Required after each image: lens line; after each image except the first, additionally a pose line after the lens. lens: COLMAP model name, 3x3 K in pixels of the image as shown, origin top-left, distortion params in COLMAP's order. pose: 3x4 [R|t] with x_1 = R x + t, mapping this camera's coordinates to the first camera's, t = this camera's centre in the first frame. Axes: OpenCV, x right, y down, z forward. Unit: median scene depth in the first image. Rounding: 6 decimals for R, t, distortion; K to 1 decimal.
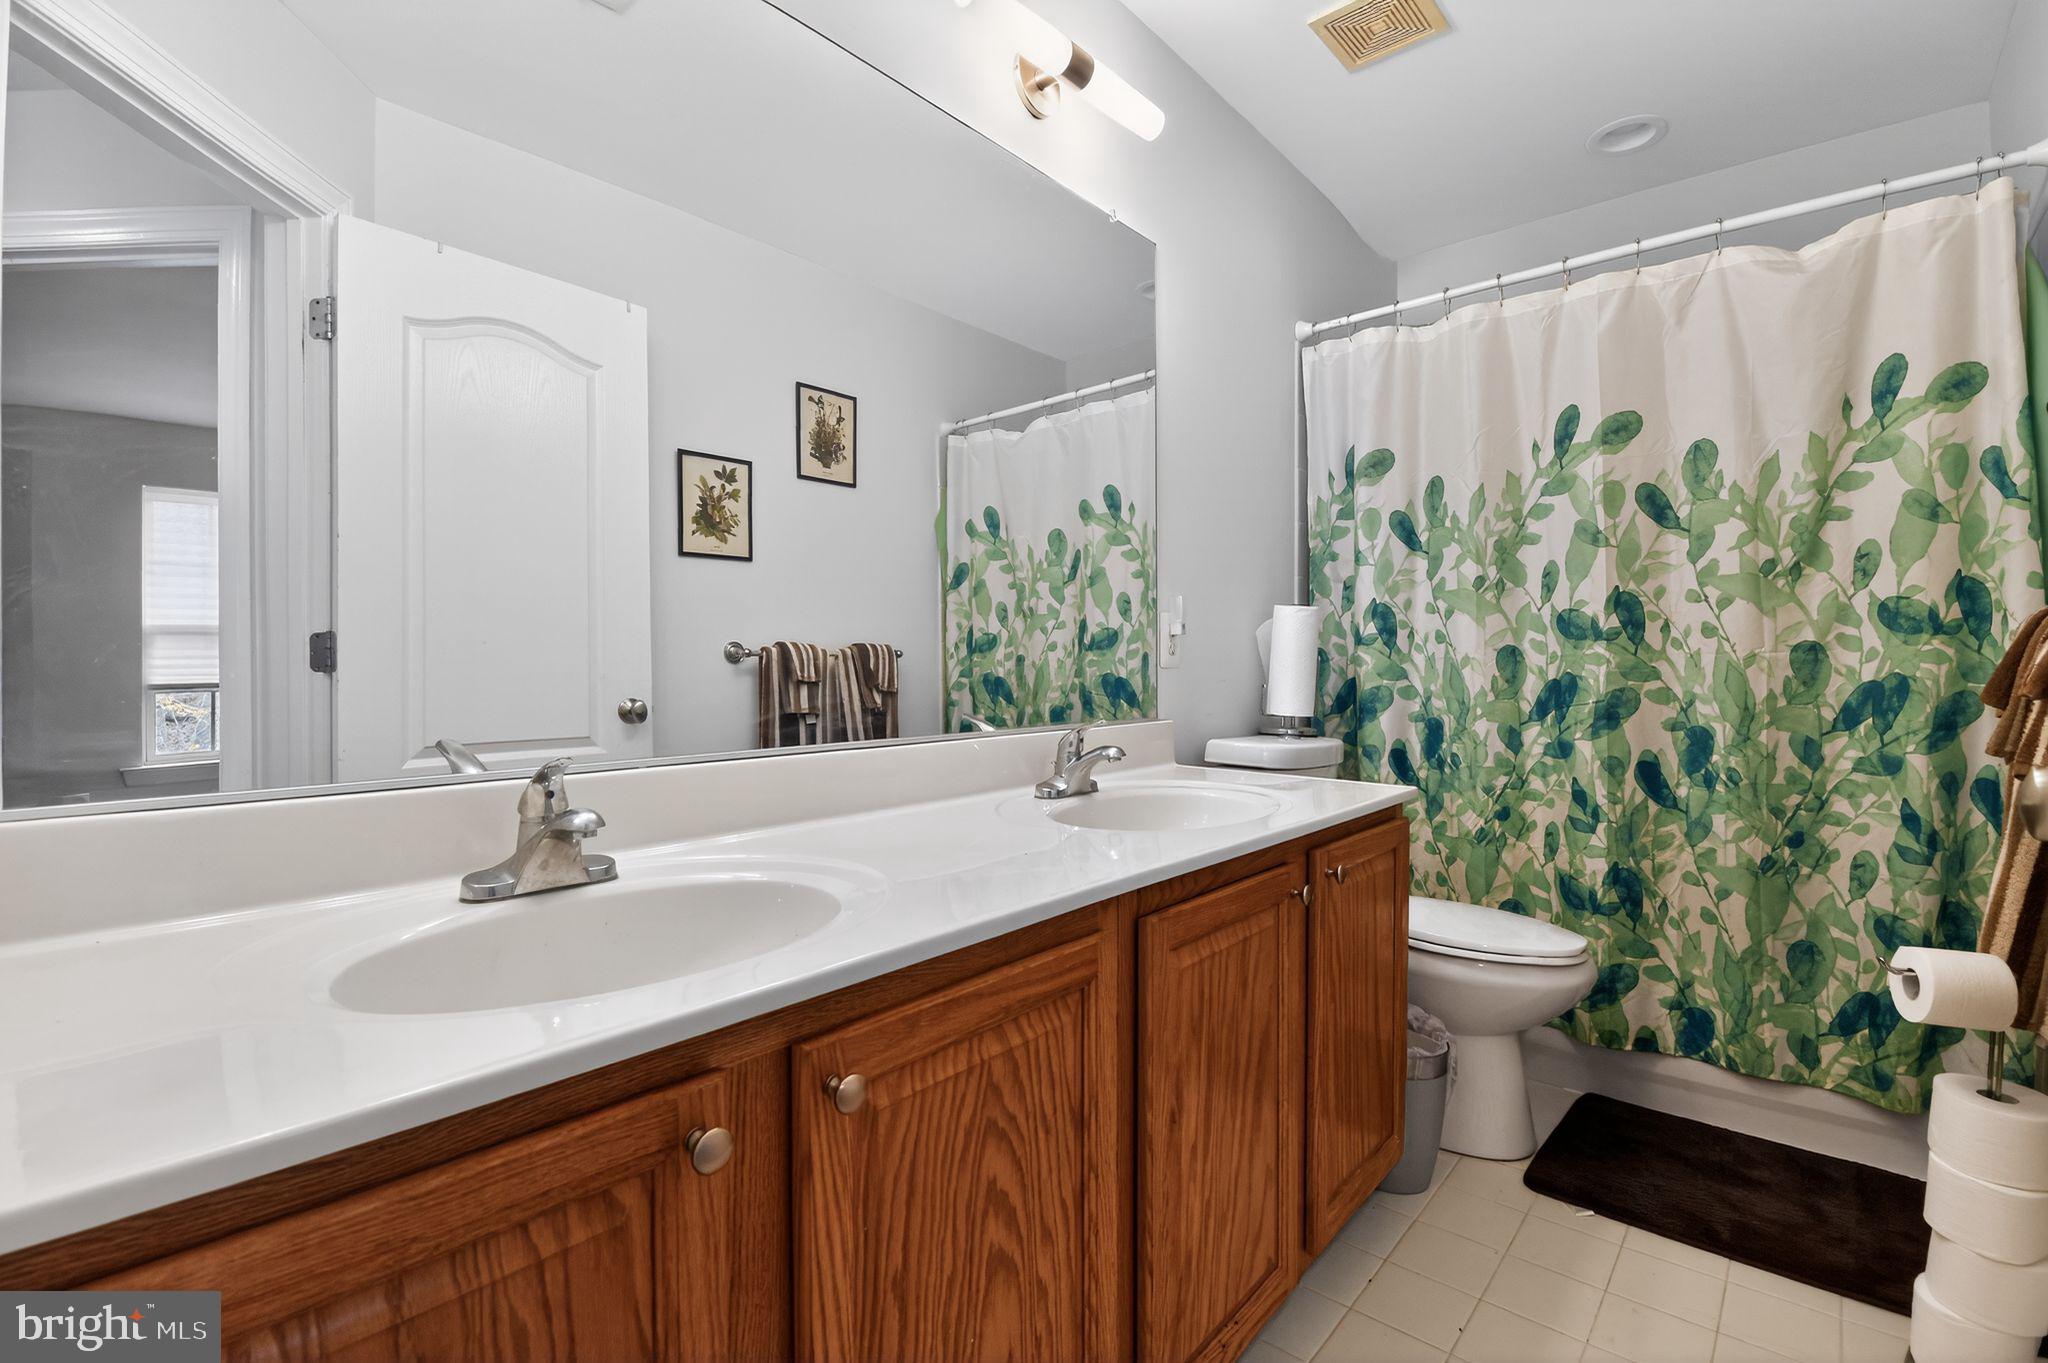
lens RADIAL K [[917.3, 0, 1026.2], [0, 917.3, 681.1], [0, 0, 1]] dist [0.010889, -0.004899]
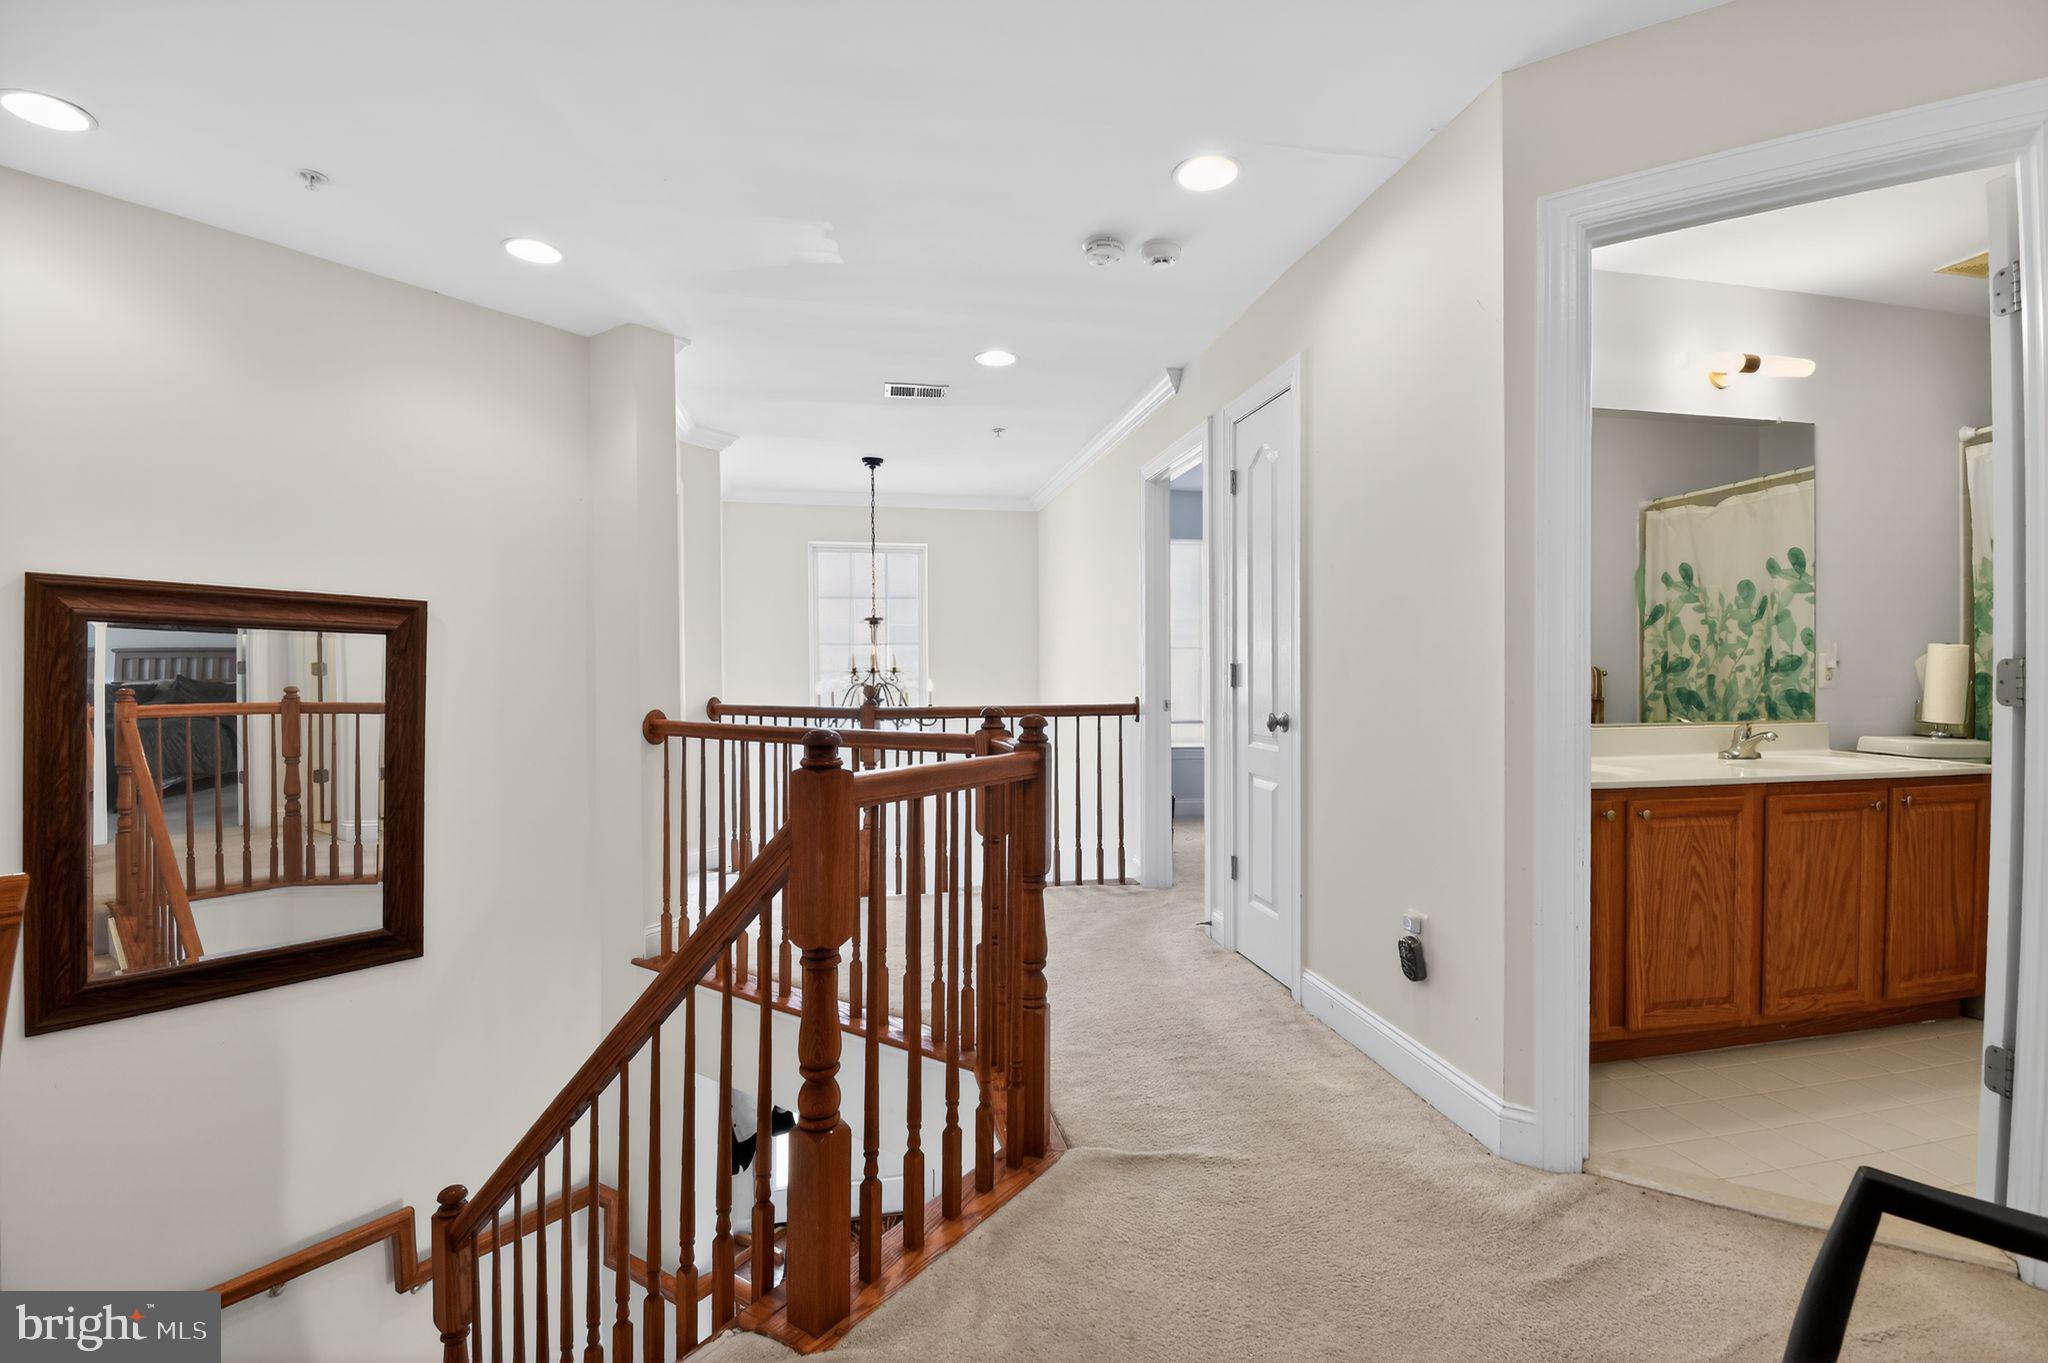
lens RADIAL K [[917.3, 0, 1057.5], [0, 917.3, 686.2], [0, 0, 1]] dist [0.010889, -0.004899]
pose [[0.809847, 0.006667, -0.586604, 0.010043], [-0.005842, 0.999977, 0.003300, -0.010406], [0.586612, 0.000755, 0.809868, -0.664882]]
